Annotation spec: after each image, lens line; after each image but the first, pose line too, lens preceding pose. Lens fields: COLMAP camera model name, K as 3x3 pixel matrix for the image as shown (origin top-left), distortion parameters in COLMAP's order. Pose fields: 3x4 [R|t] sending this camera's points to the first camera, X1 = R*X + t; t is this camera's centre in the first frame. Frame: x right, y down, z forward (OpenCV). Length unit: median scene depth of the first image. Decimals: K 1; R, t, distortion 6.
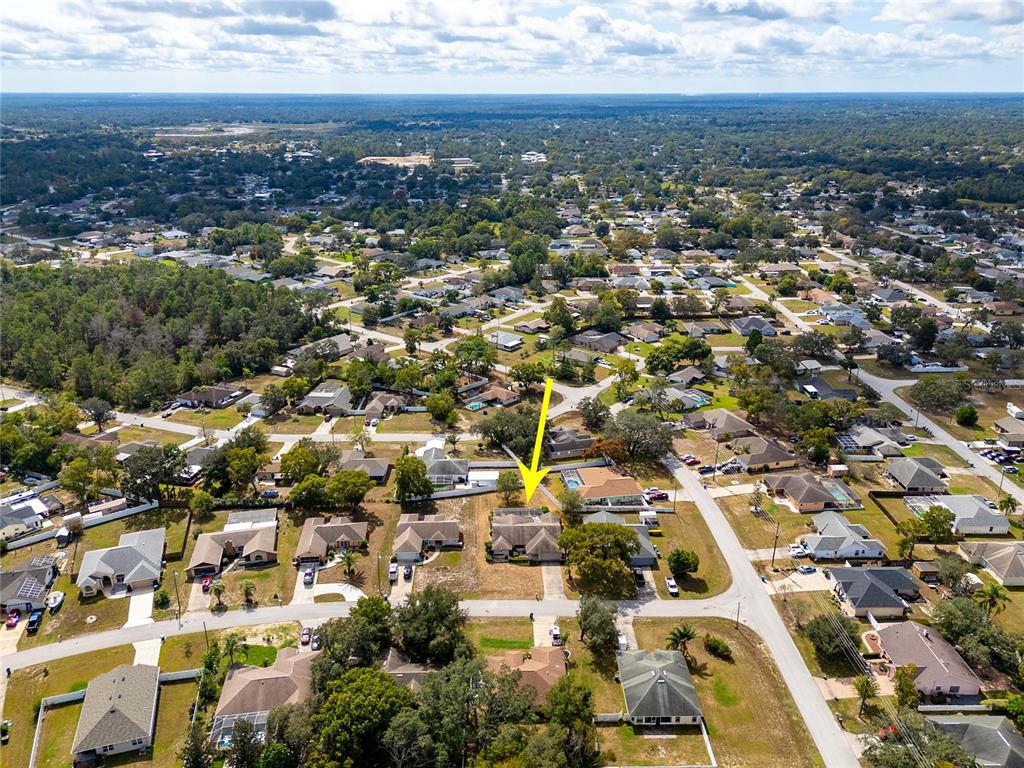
lens RADIAL K [[766.7, 0, 516.7], [0, 766.7, 387.5], [0, 0, 1]] dist [0.076937, -0.076309]
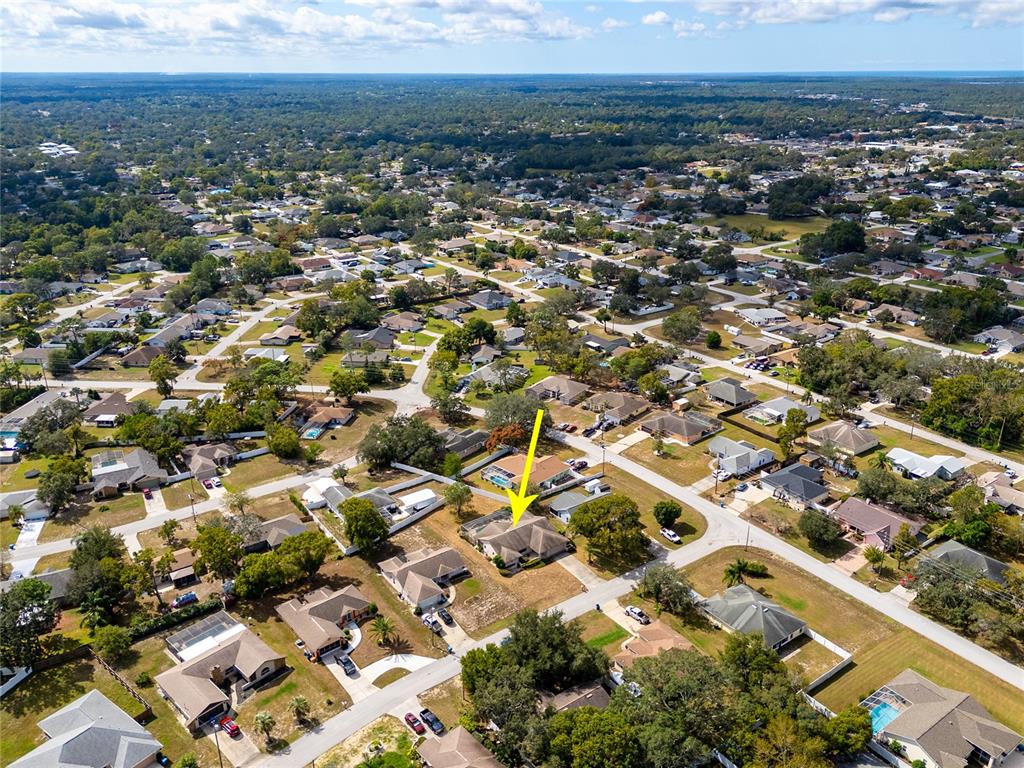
lens RADIAL K [[789.4, 0, 530.6], [0, 789.4, 384.2], [0, 0, 1]] dist [0.078523, -0.073818]
pose [[0.818479, -0.212648, 0.533735, -0.374396], [0.208299, 0.975609, 0.069271, -0.047829], [-0.535447, 0.054479, 0.842810, 0.127191]]
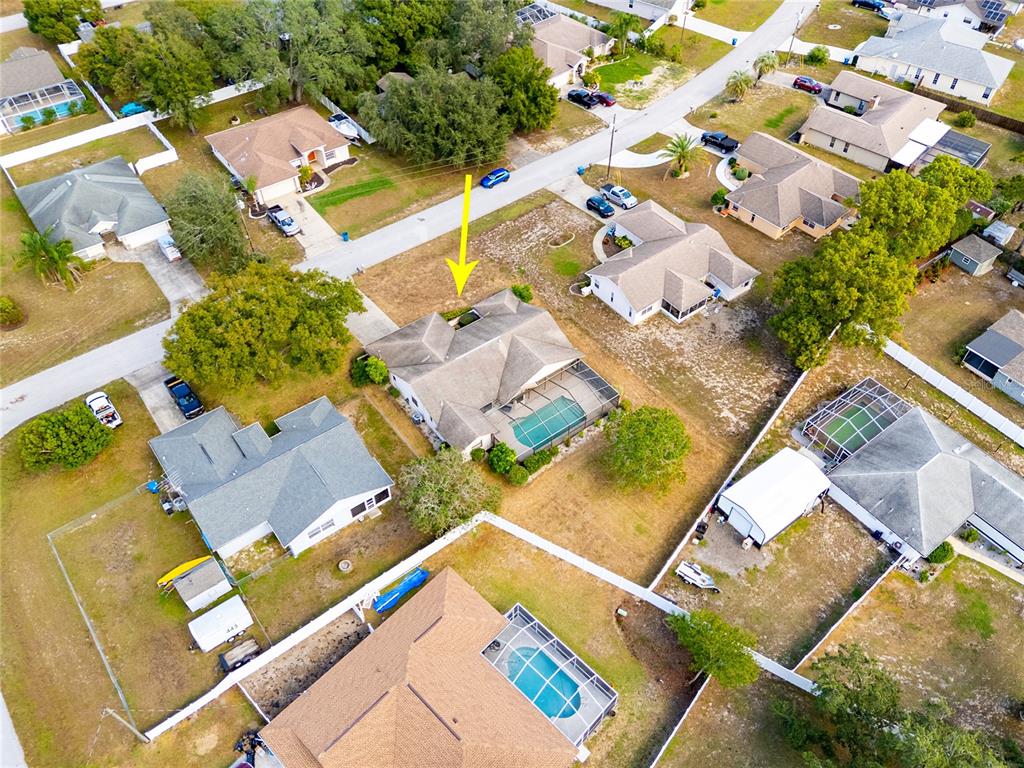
lens RADIAL K [[766.7, 0, 516.7], [0, 766.7, 387.5], [0, 0, 1]] dist [0.076937, -0.076309]
pose [[-0.813392, 0.435238, -0.385955, 0.132384], [-0.217619, 0.387633, 0.895758, -0.146215], [0.539476, 0.812594, -0.220582, 0.911644]]
